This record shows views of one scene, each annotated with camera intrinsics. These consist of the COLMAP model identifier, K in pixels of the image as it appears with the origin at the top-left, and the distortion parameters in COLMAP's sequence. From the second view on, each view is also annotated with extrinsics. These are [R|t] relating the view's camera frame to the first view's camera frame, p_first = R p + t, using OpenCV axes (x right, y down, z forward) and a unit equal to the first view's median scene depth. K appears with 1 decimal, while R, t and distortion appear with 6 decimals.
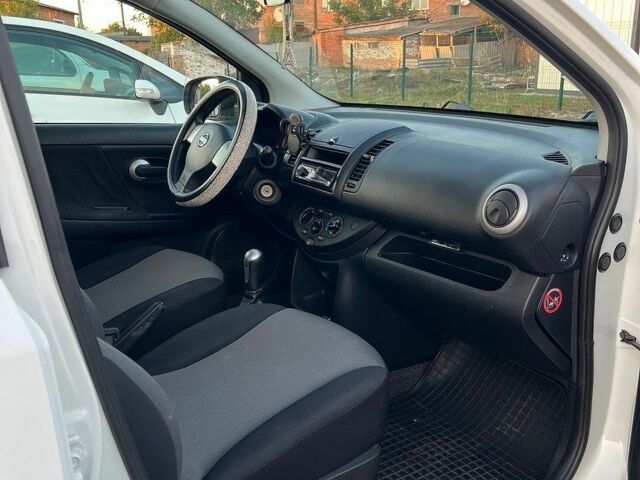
lens RADIAL K [[632.9, 0, 320.0], [0, 632.9, 240.0], [0, 0, 1]] dist [0.110430, -0.300949]
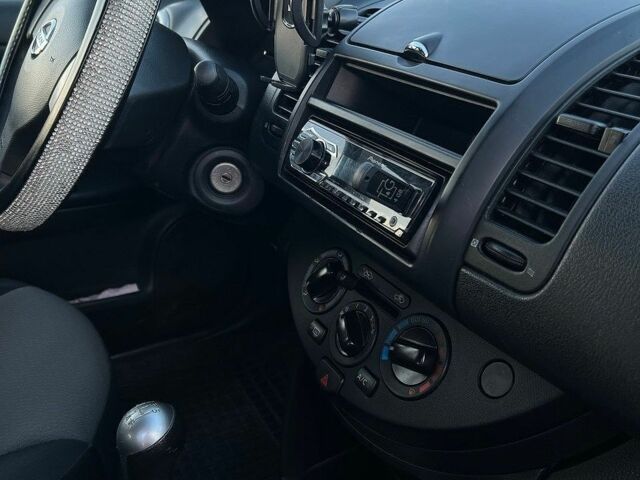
lens RADIAL K [[632.9, 0, 320.0], [0, 632.9, 240.0], [0, 0, 1]] dist [0.110430, -0.300949]
pose [[0.997610, 0.025571, -0.064185, -0.002723], [-0.014612, 0.986063, 0.165731, -0.114651], [0.067529, -0.164397, 0.984080, 0.683048]]
